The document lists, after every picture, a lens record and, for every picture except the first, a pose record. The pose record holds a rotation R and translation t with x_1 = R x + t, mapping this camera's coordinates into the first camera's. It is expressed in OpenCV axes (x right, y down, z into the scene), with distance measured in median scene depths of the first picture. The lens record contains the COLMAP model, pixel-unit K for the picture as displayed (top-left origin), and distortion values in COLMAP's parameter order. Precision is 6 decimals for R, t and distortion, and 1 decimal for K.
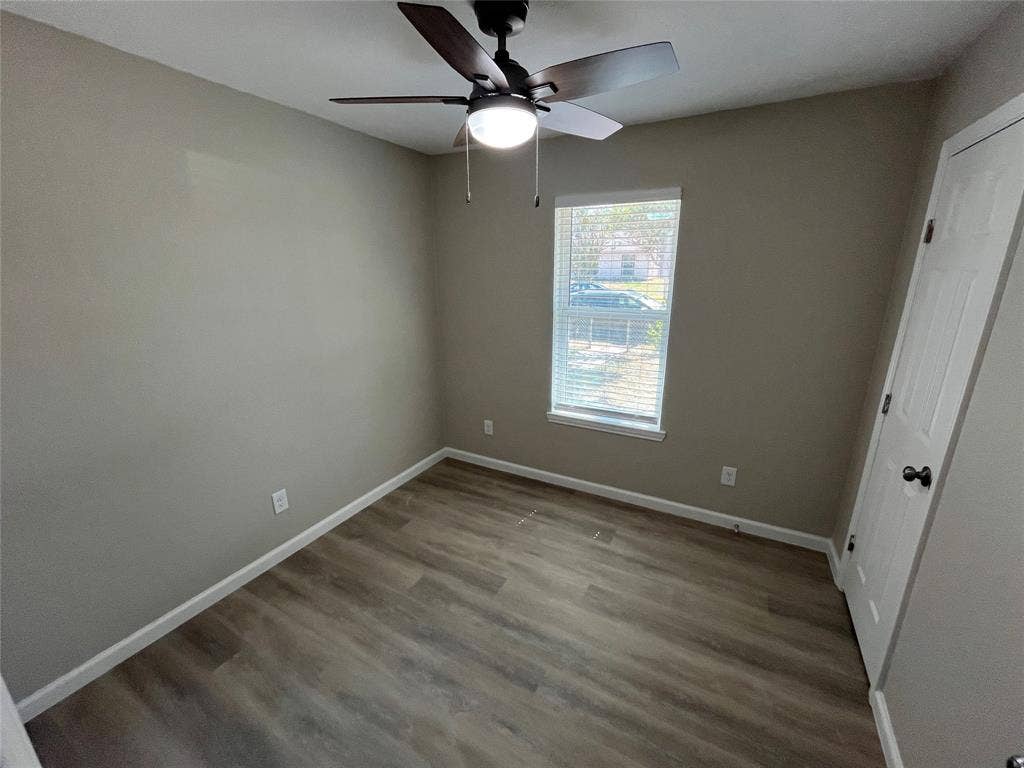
lens RADIAL K [[410.4, 0, 512.0], [0, 410.4, 384.0], [0, 0, 1]] dist [-0.000286, -0.000068]
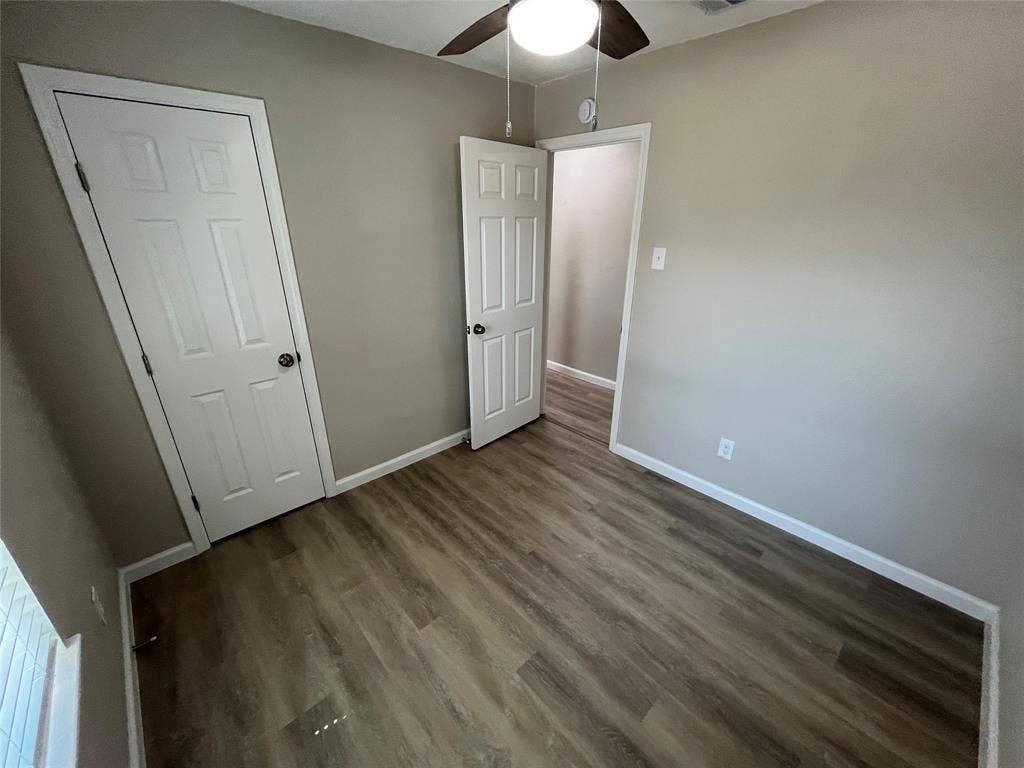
lens RADIAL K [[410.4, 0, 512.0], [0, 410.4, 384.0], [0, 0, 1]] dist [-0.000286, -0.000068]
pose [[-0.944905, -0.119534, 0.304740, -0.179806], [0.090901, 0.798515, 0.595072, -0.380365], [-0.314471, 0.589987, -0.743655, 1.378294]]
